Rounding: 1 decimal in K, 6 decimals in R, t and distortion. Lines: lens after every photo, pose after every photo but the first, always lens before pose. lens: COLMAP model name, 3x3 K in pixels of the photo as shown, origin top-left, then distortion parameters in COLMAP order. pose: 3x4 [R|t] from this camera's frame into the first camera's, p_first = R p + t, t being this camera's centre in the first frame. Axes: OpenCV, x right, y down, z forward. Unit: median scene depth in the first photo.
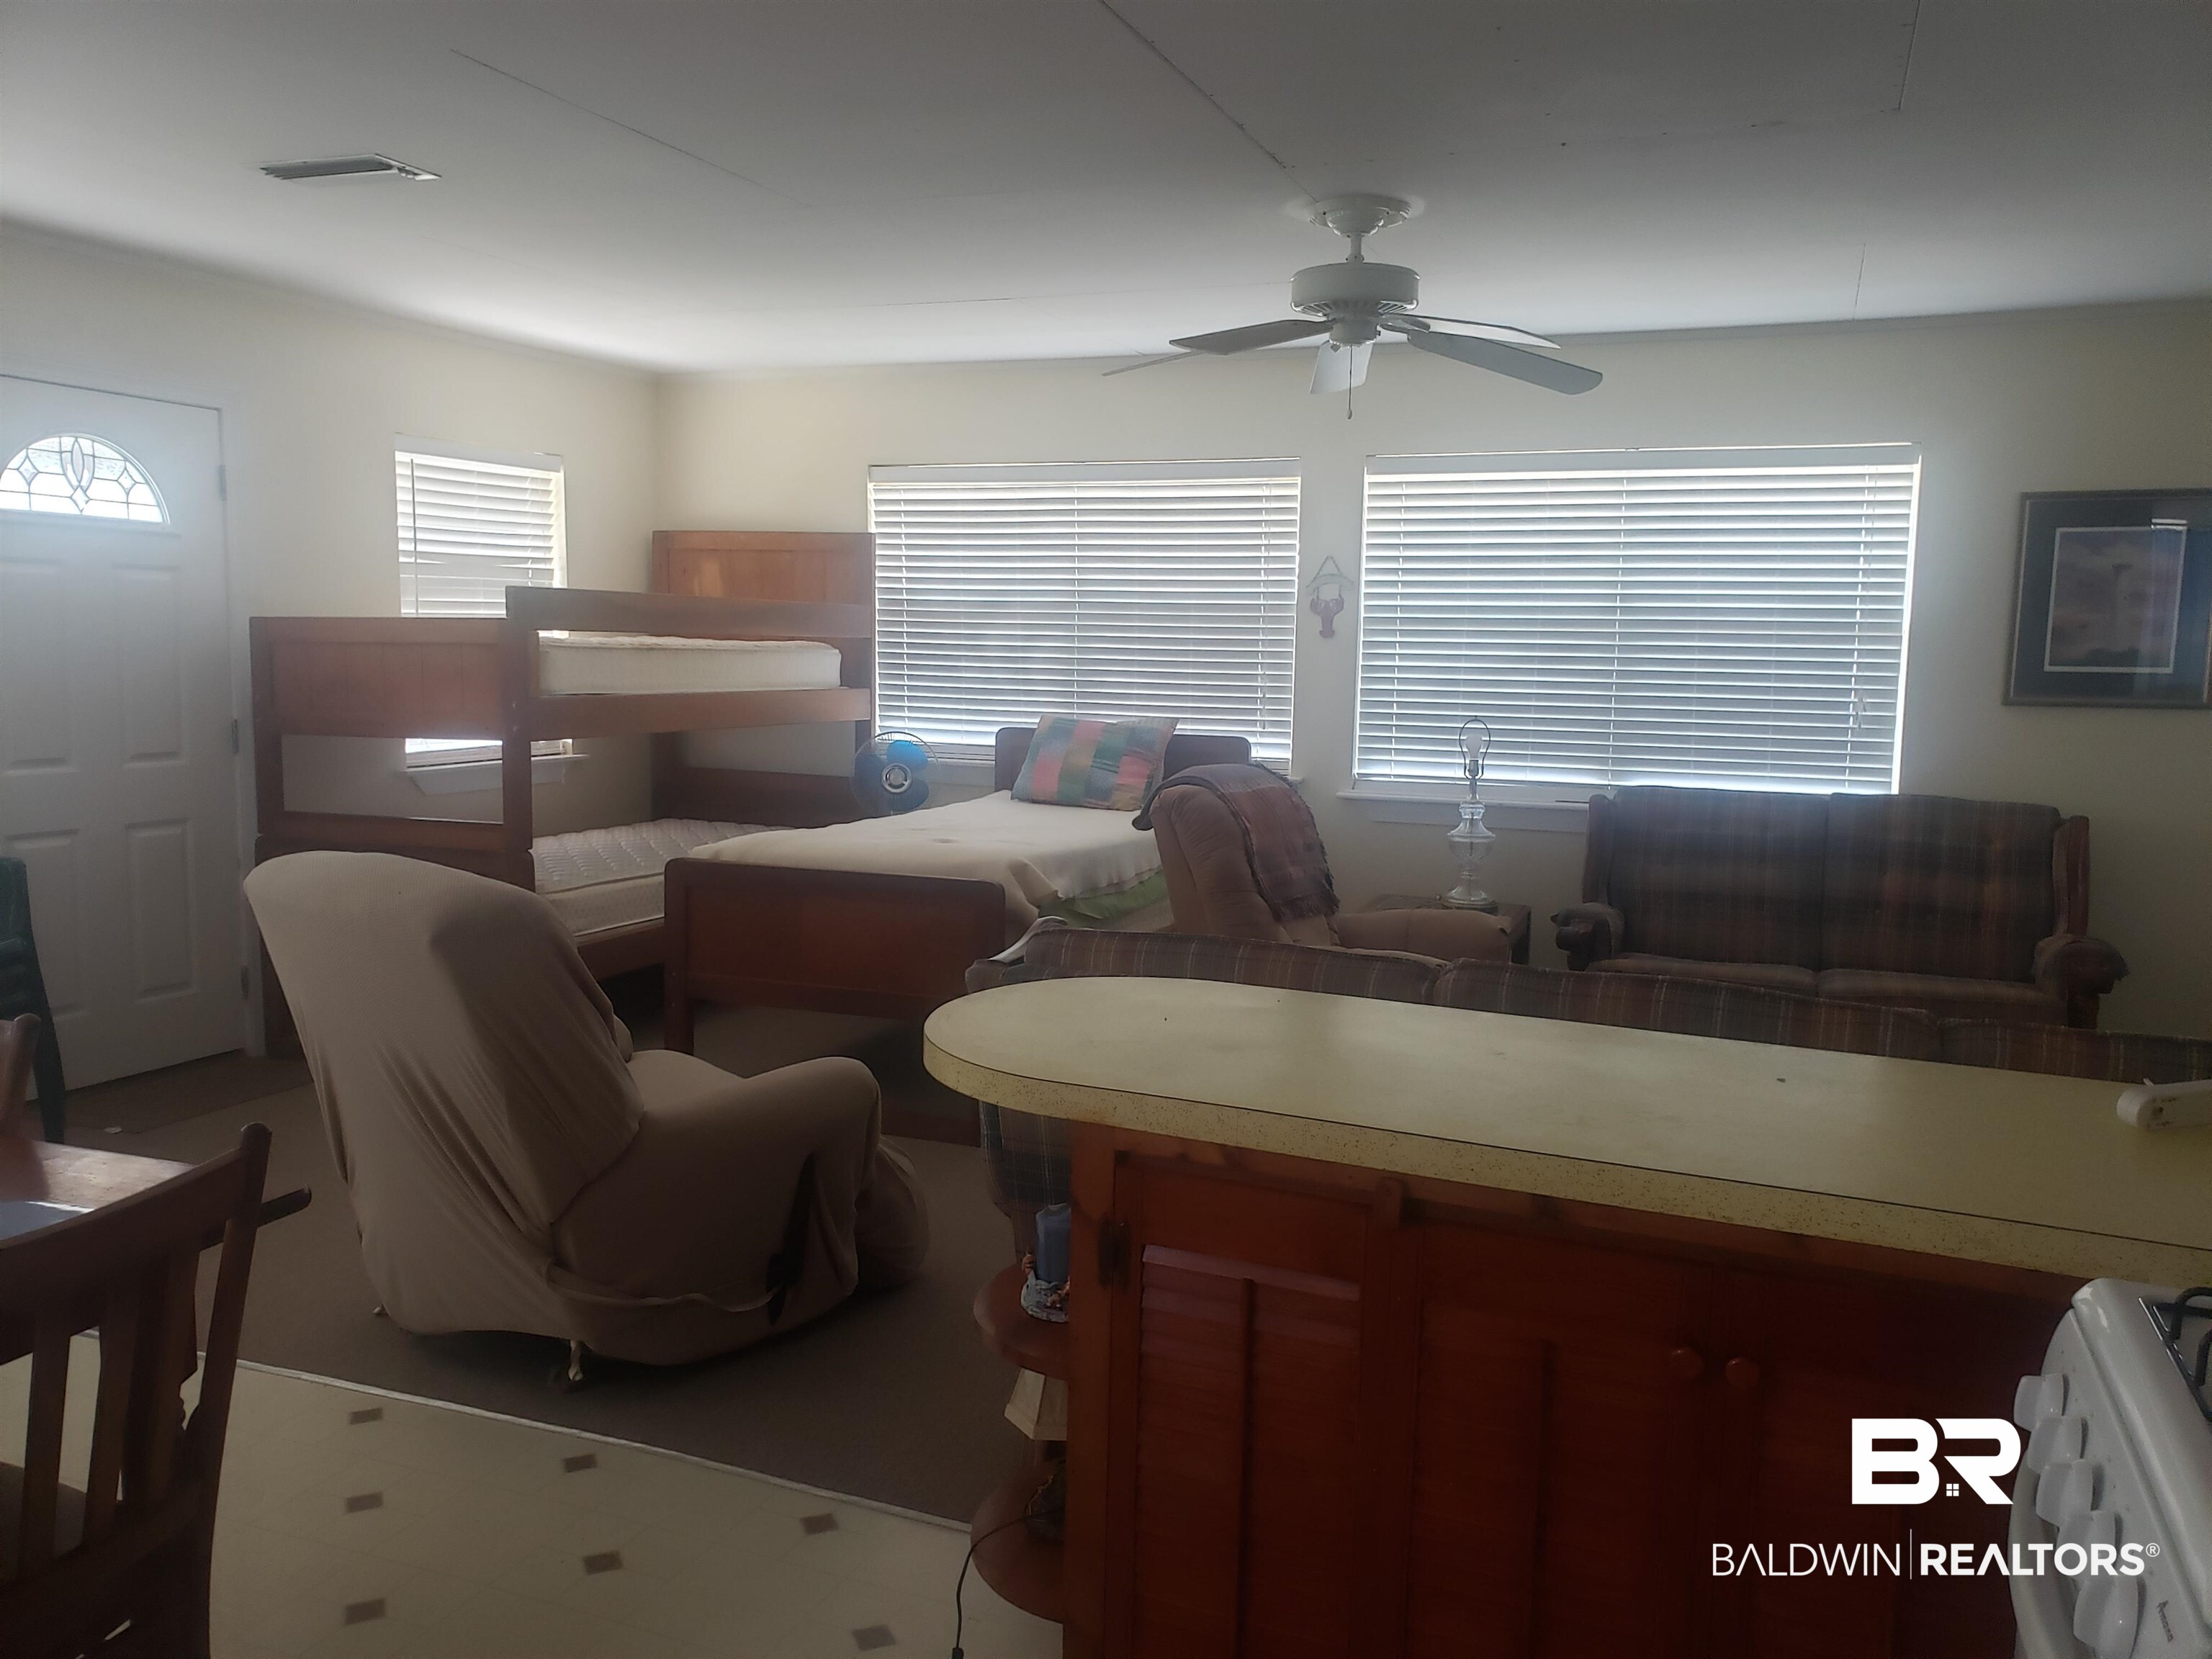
lens RADIAL K [[1683.4, 0, 1061.7], [0, 1683.4, 908.7], [0, 0, 1]] dist [0.184390, -0.398912]
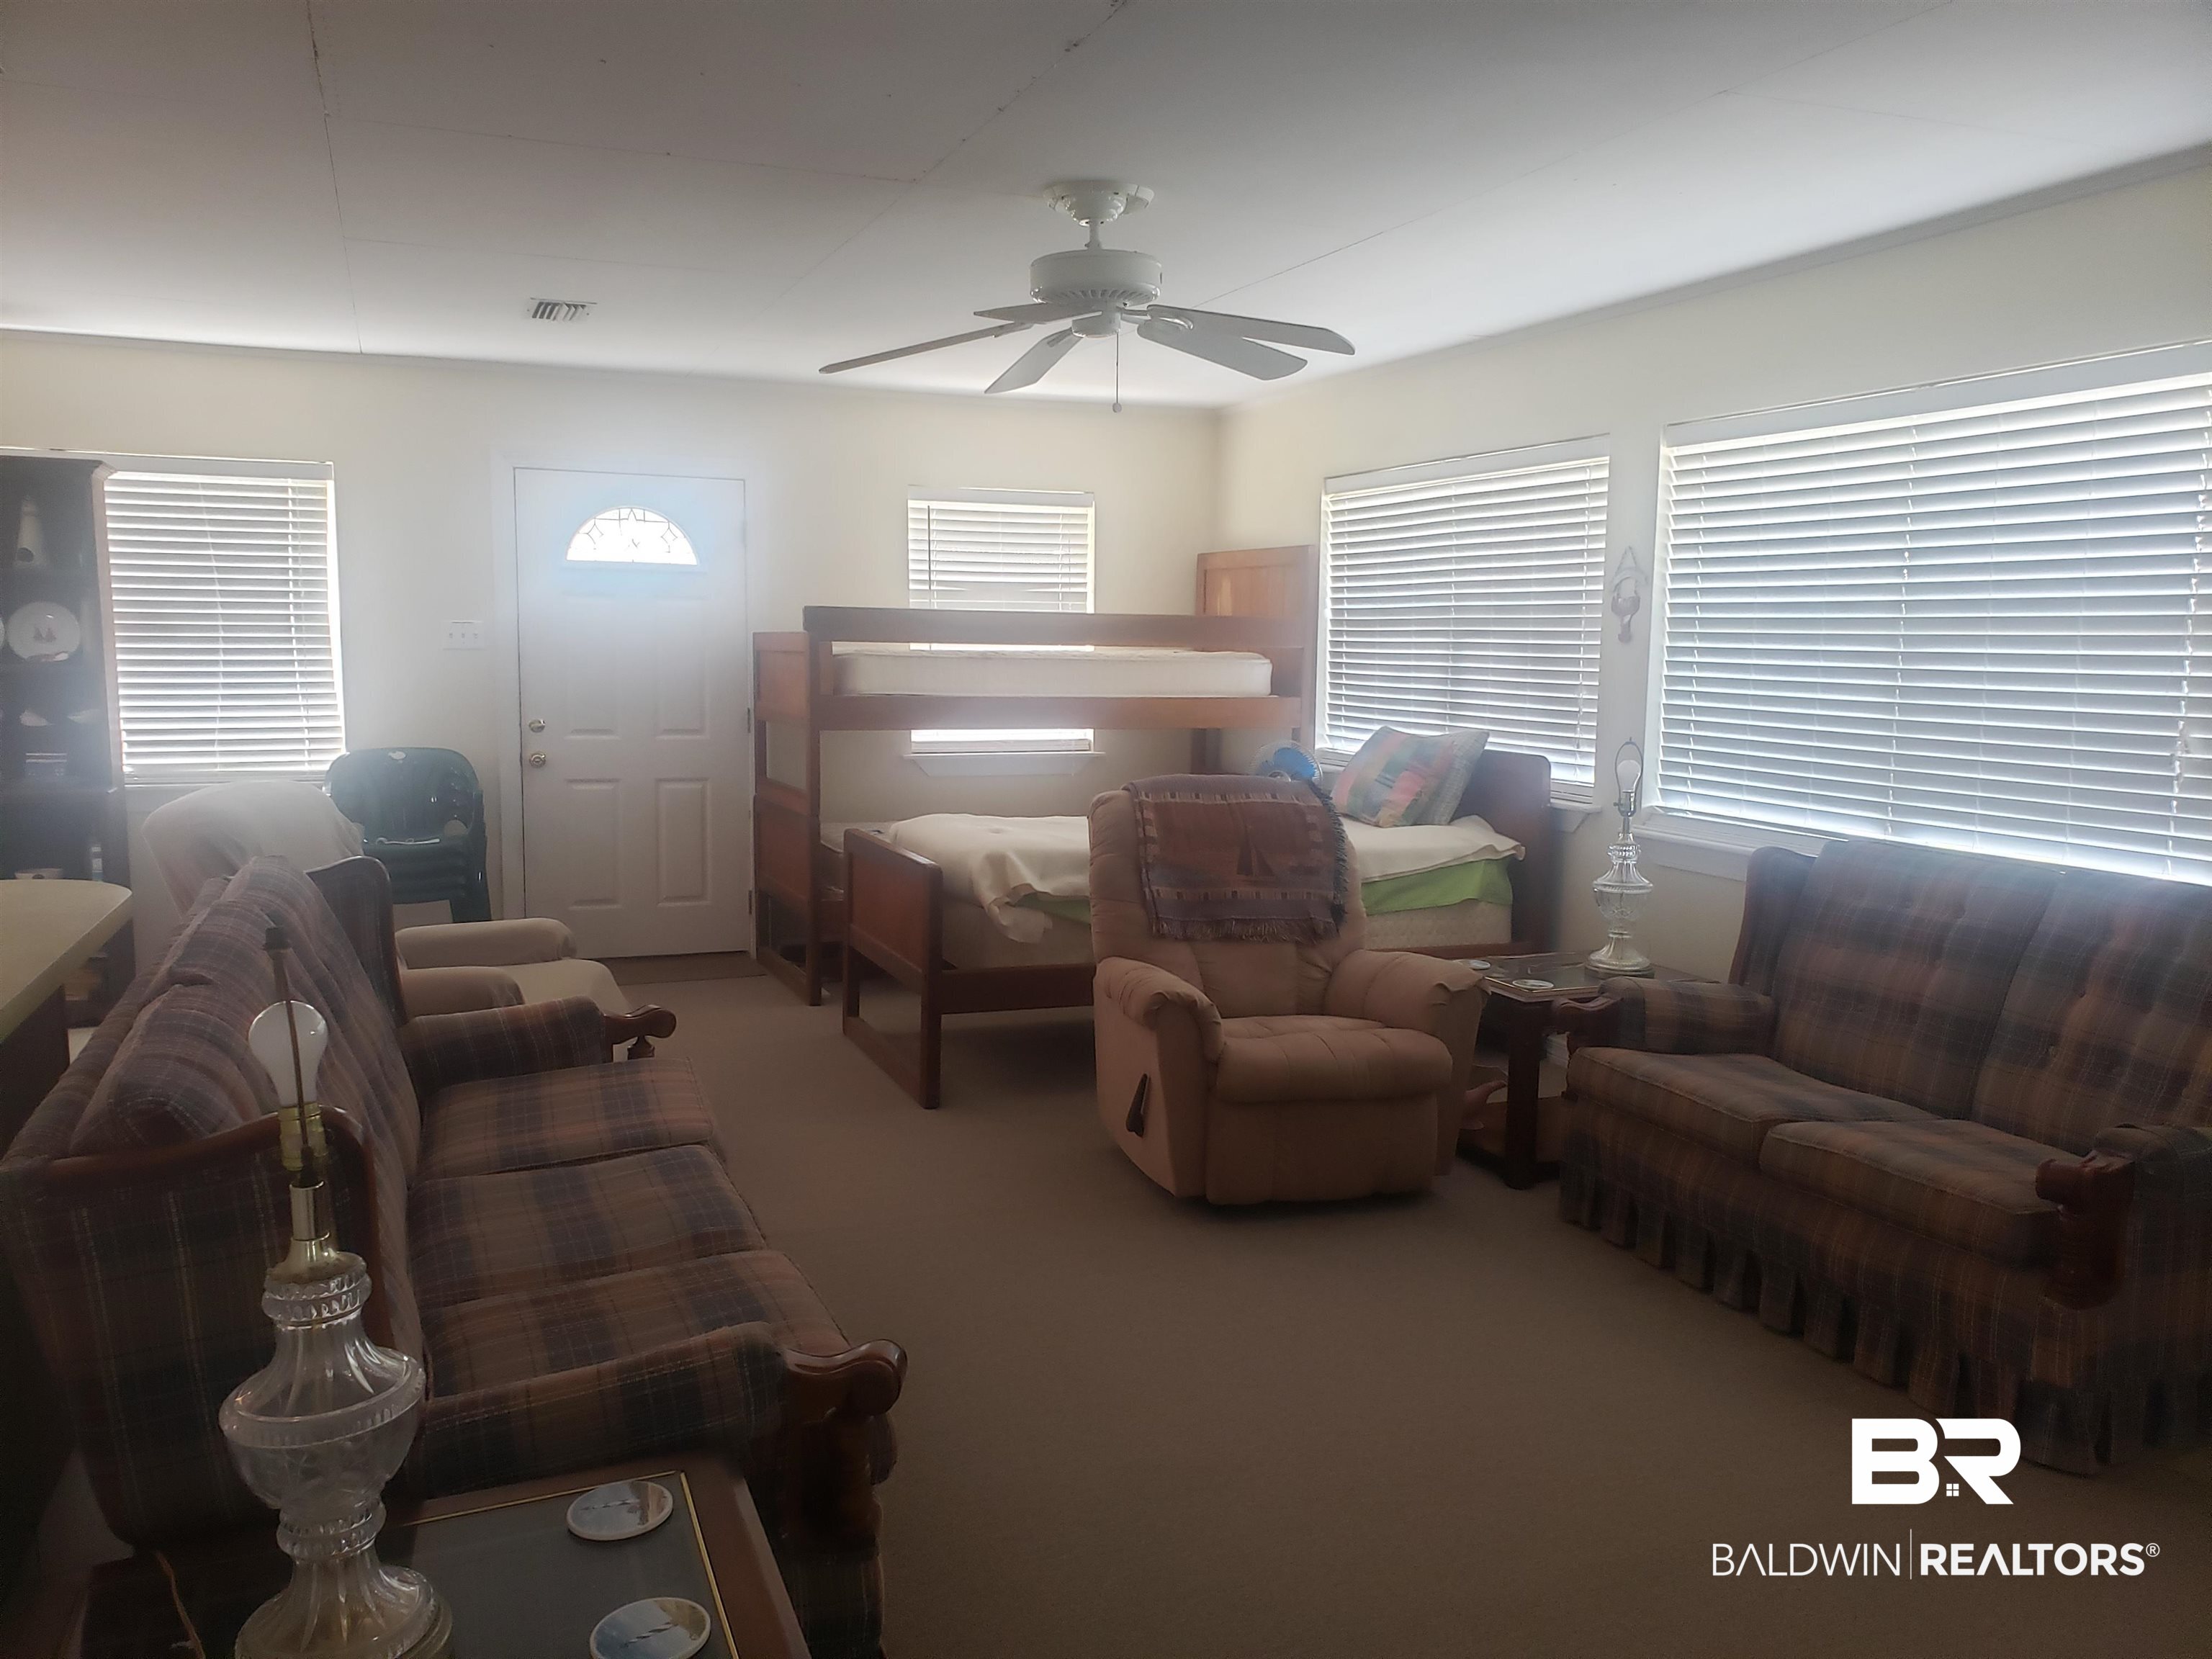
lens RADIAL K [[1672.7, 0, 1104.6], [0, 1672.7, 890.8], [0, 0, 1]] dist [0.040263, -0.032152]
pose [[0.703993, 0.097324, -0.703507, 0.663188], [-0.111448, 0.993432, 0.025908, -0.035278], [0.701408, 0.060166, 0.710216, 0.272948]]
